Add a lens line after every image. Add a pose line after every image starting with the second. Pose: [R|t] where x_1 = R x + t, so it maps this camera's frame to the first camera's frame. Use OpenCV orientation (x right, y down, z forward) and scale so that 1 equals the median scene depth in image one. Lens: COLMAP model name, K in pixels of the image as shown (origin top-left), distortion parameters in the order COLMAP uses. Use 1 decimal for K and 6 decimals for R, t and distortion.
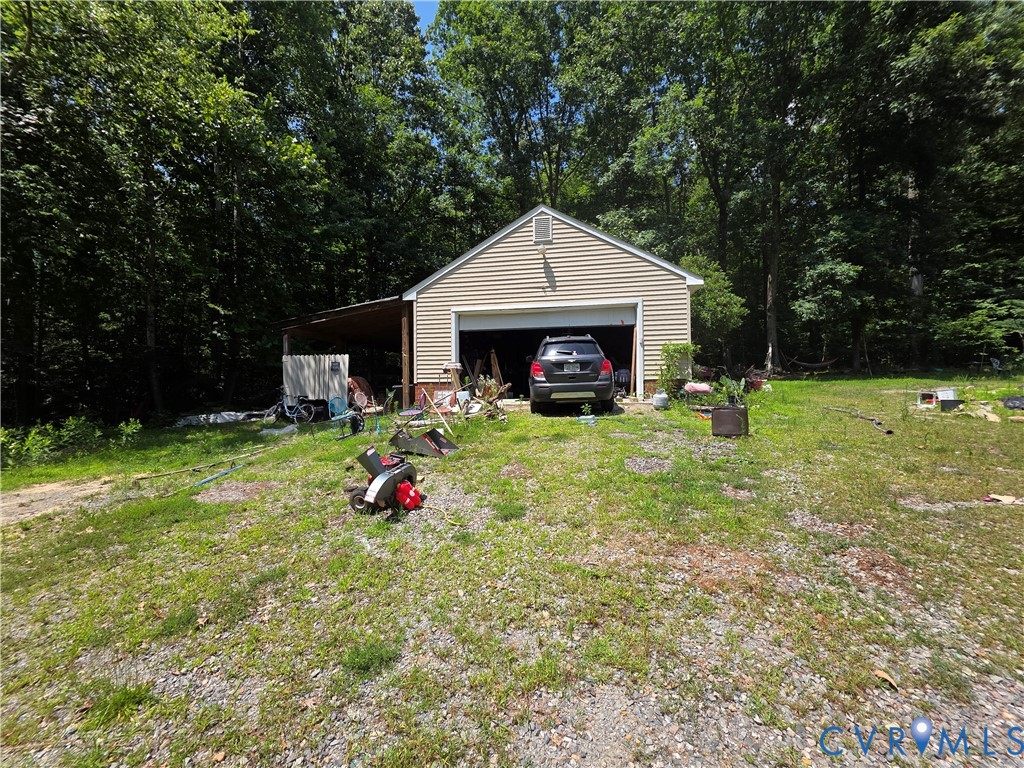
lens RADIAL K [[410.6, 0, 511.2], [0, 410.6, 383.0], [0, 0, 1]] dist [0.001592, 0.000340]
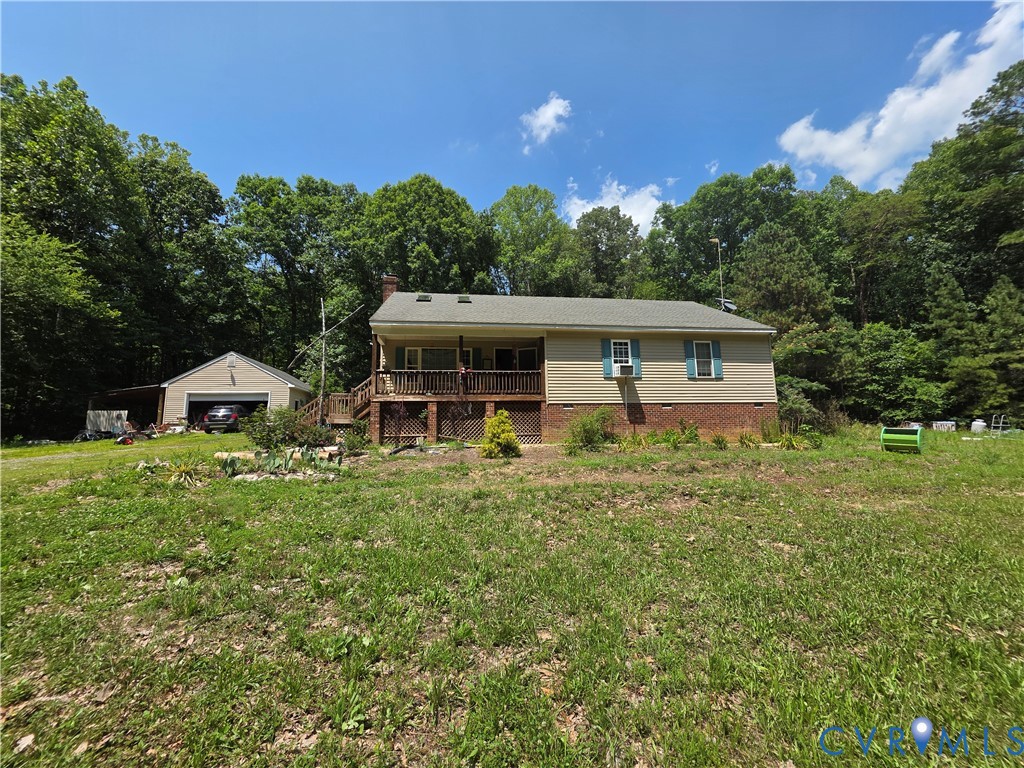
lens RADIAL K [[410.6, 0, 514.5], [0, 410.6, 376.2], [0, 0, 1]] dist [0.001592, 0.000340]
pose [[0.943468, 0.041480, 0.328857, 0.837665], [0.008115, 0.988951, -0.148023, 0.092733], [-0.331363, 0.142324, 0.932707, -1.789547]]
